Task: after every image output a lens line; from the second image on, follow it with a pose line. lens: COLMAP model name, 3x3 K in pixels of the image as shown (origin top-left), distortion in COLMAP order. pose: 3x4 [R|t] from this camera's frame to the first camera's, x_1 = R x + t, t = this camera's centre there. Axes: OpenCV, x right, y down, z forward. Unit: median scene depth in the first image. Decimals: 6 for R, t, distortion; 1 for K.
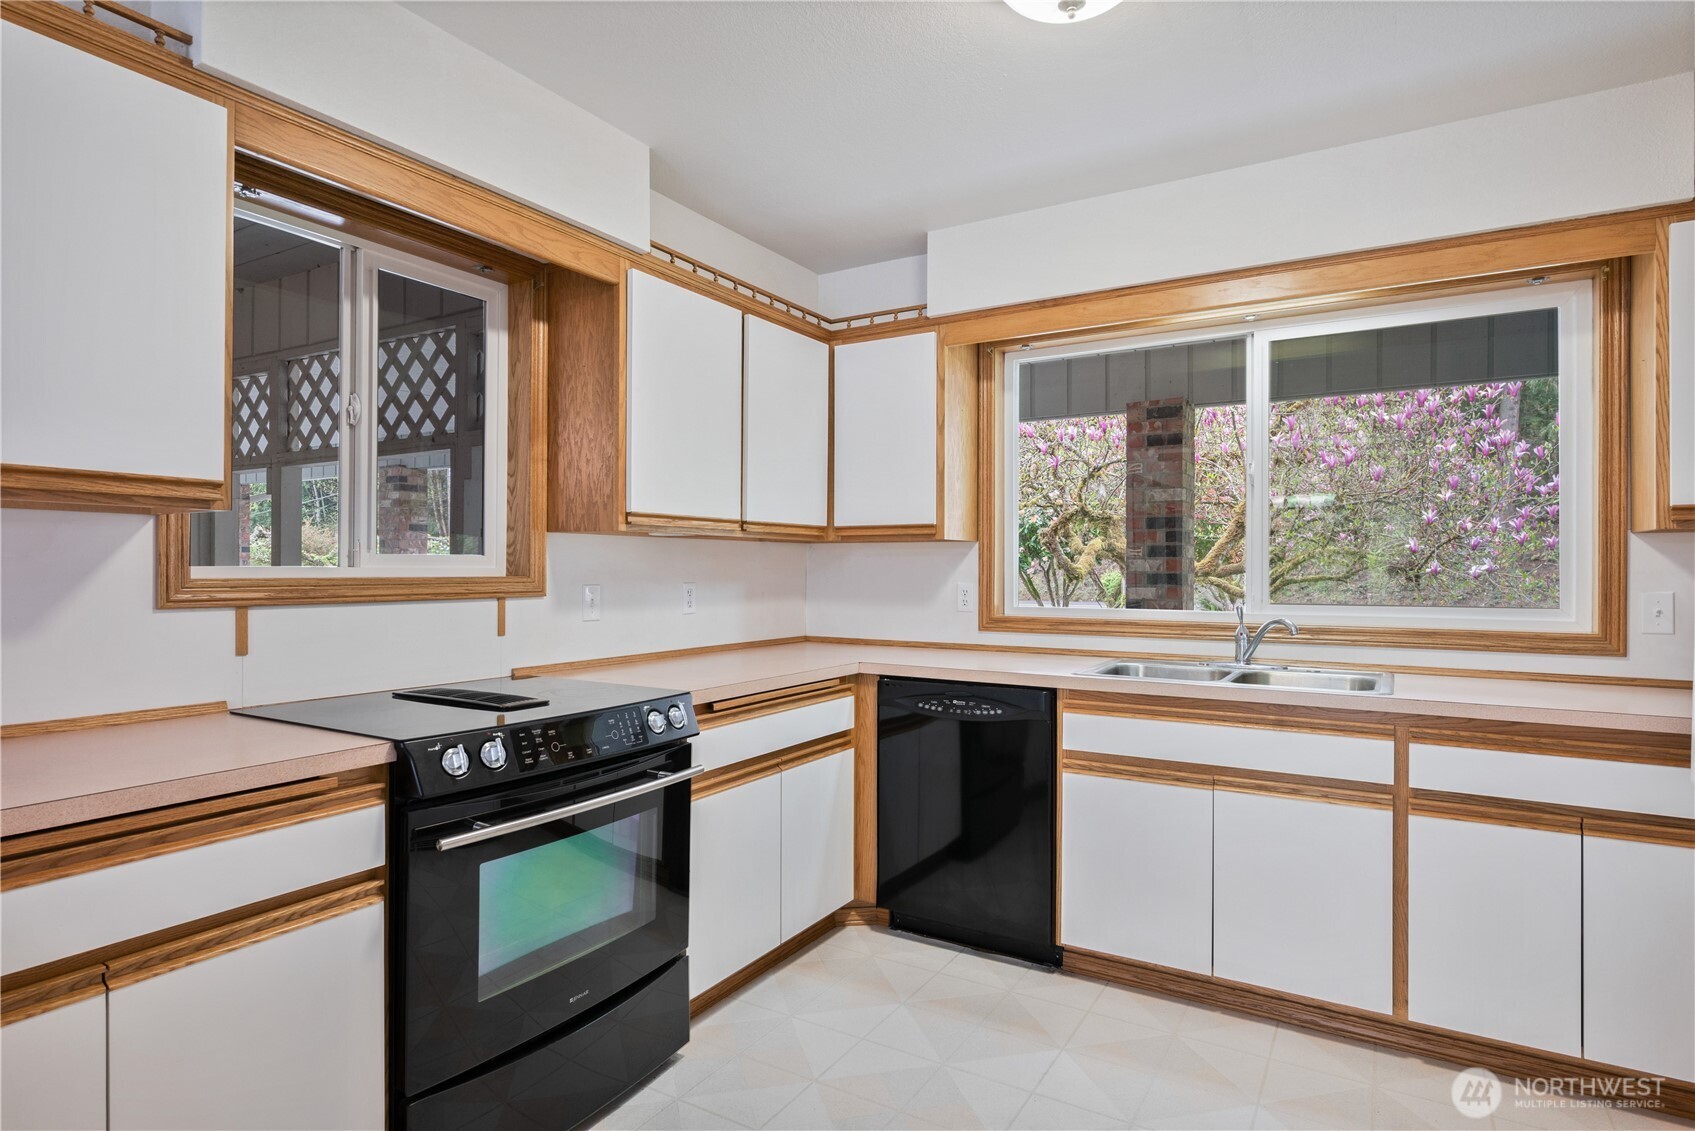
lens RADIAL K [[909.9, 0, 850.5], [0, 909.9, 569.8], [0, 0, 1]] dist [-0.001929, 0.001003]
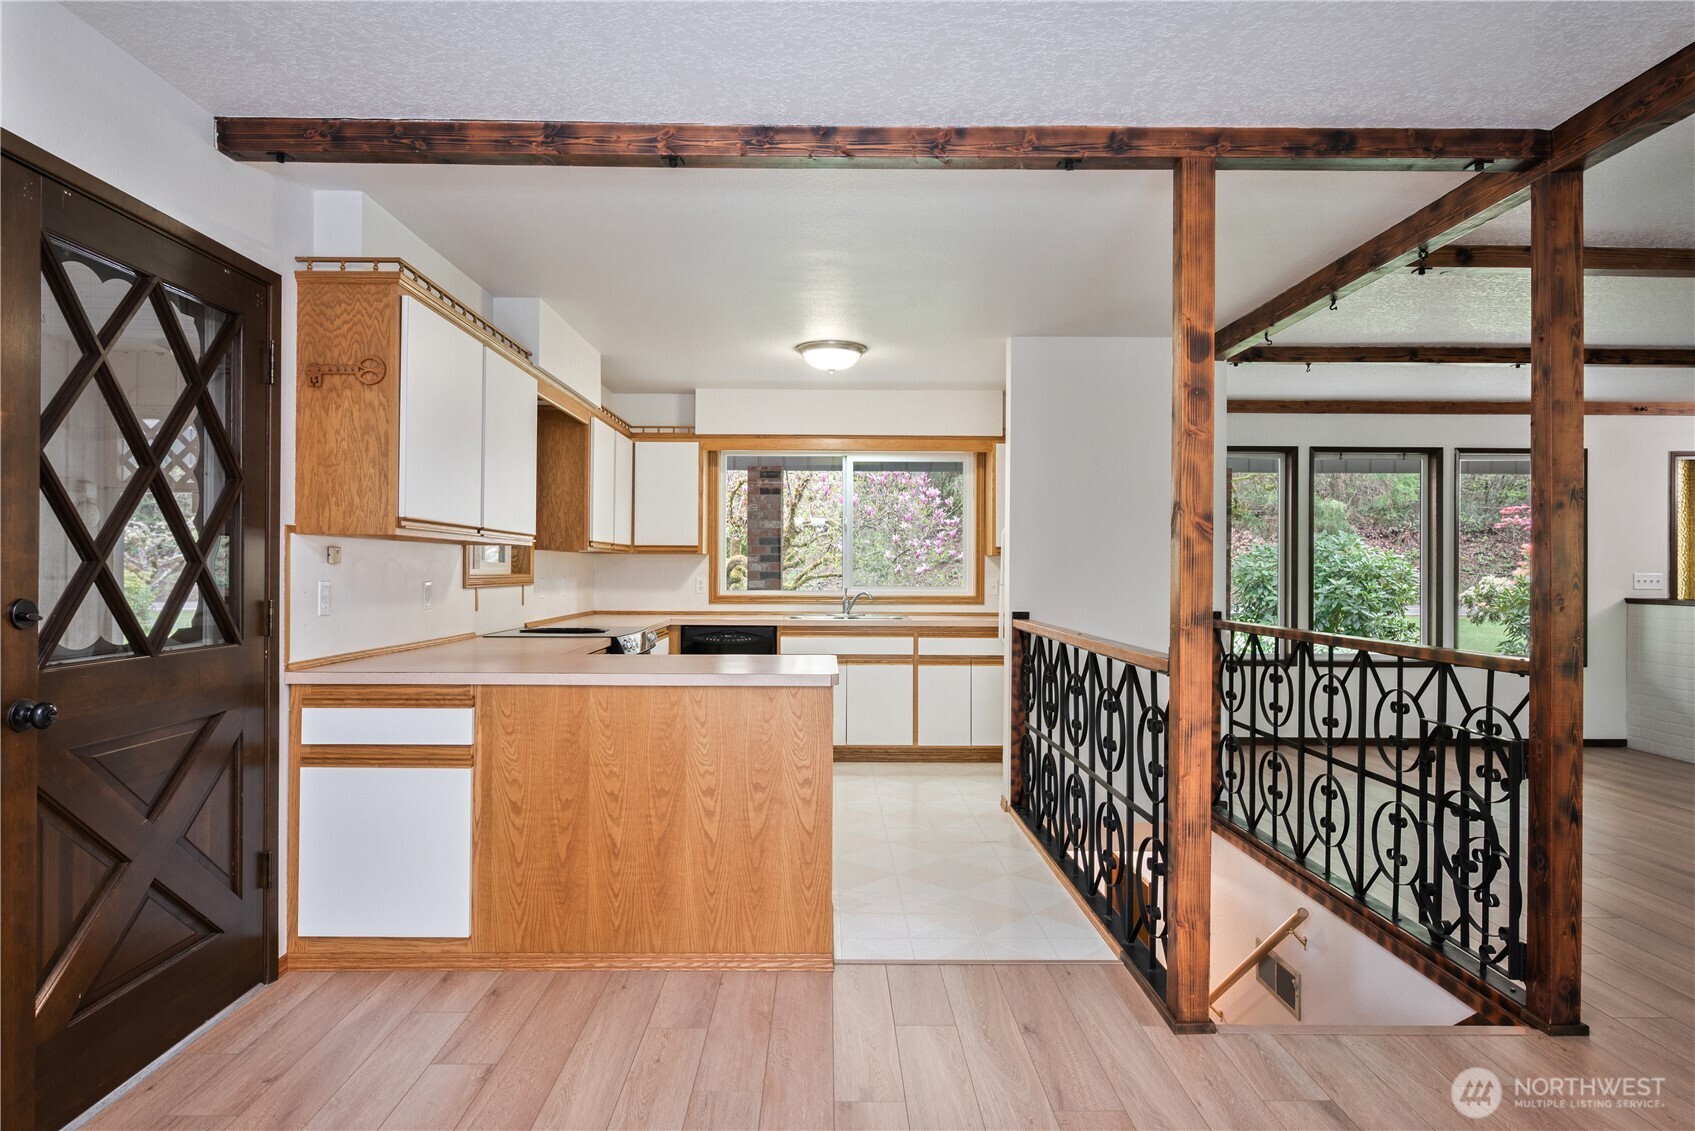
lens RADIAL K [[1014.2, 0, 851.8], [0, 1014.2, 567.2], [0, 0, 1]] dist [0.005382, 0.002140]
pose [[0.839875, 0.002176, 0.542776, -0.867488], [-0.002360, 0.999997, -0.000357, -0.006761], [-0.542775, -0.000981, 0.839878, -1.029276]]
